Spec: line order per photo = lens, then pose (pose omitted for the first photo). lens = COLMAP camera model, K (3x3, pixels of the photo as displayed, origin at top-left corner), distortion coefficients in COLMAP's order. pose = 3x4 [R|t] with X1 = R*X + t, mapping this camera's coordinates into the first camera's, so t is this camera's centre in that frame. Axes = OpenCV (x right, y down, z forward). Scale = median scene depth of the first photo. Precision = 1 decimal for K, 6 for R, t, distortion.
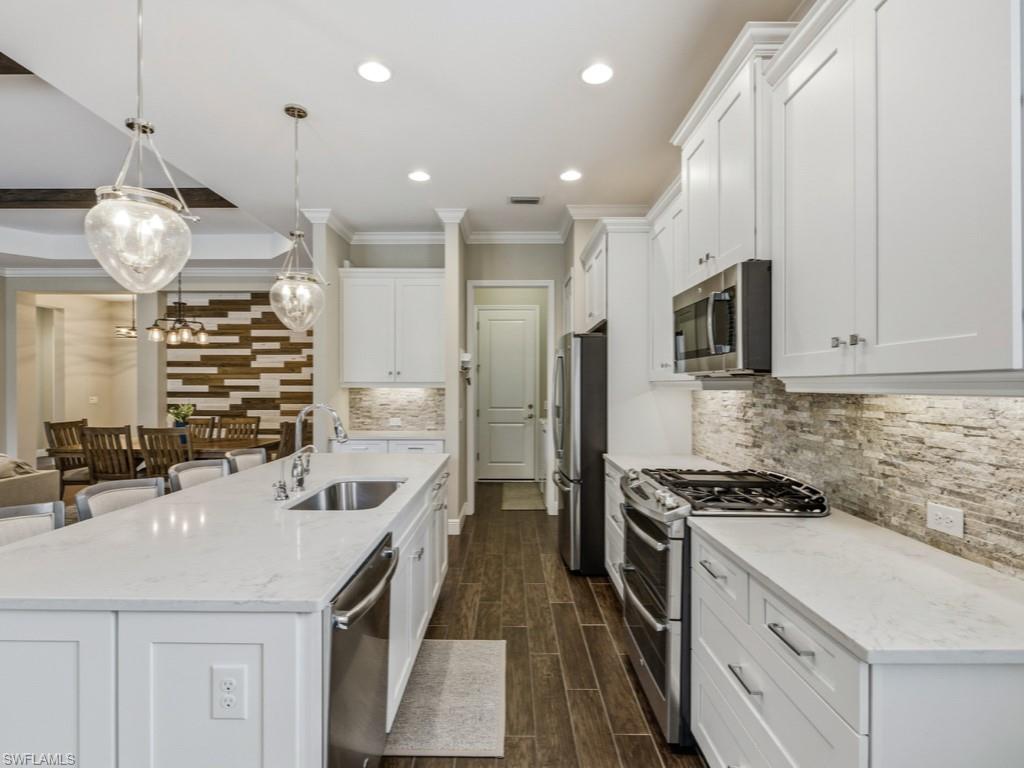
lens RADIAL K [[502.0, 0, 509.7], [0, 502.0, 386.1], [0, 0, 1]] dist [-0.002065, -0.000336]
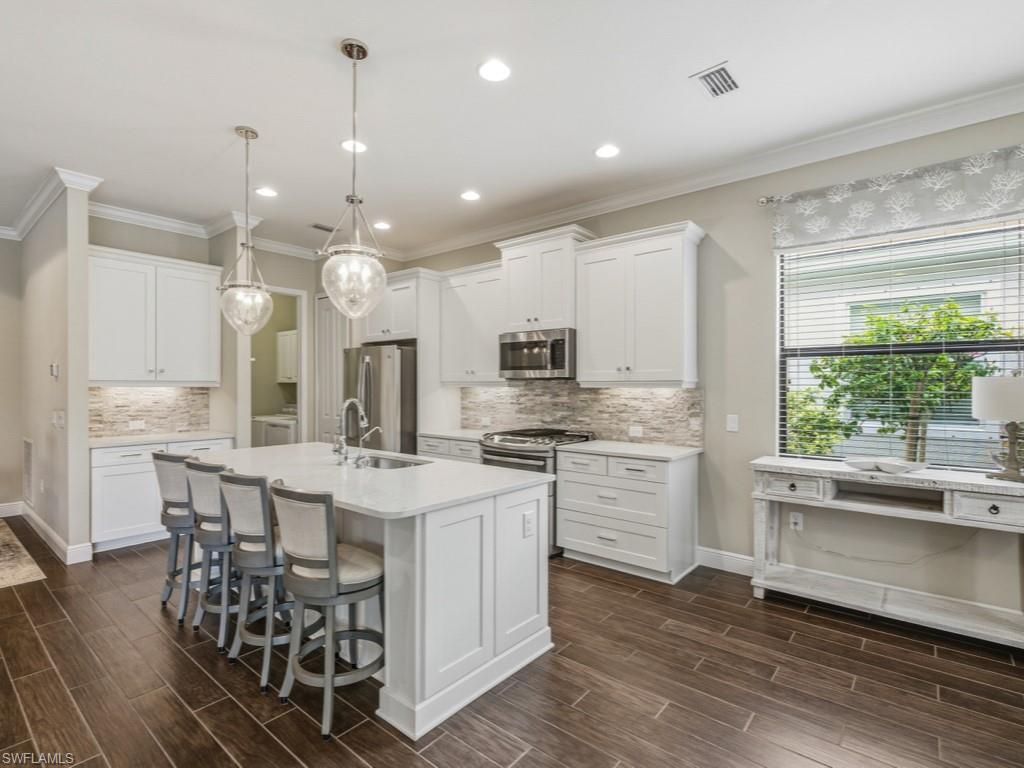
lens RADIAL K [[502.0, 0, 509.7], [0, 502.0, 386.1], [0, 0, 1]] dist [-0.002065, -0.000336]
pose [[0.634727, -0.002893, 0.772731, -0.369623], [0.000155, 0.999993, 0.003617, -0.000895], [-0.772736, -0.002176, 0.634724, -0.053601]]
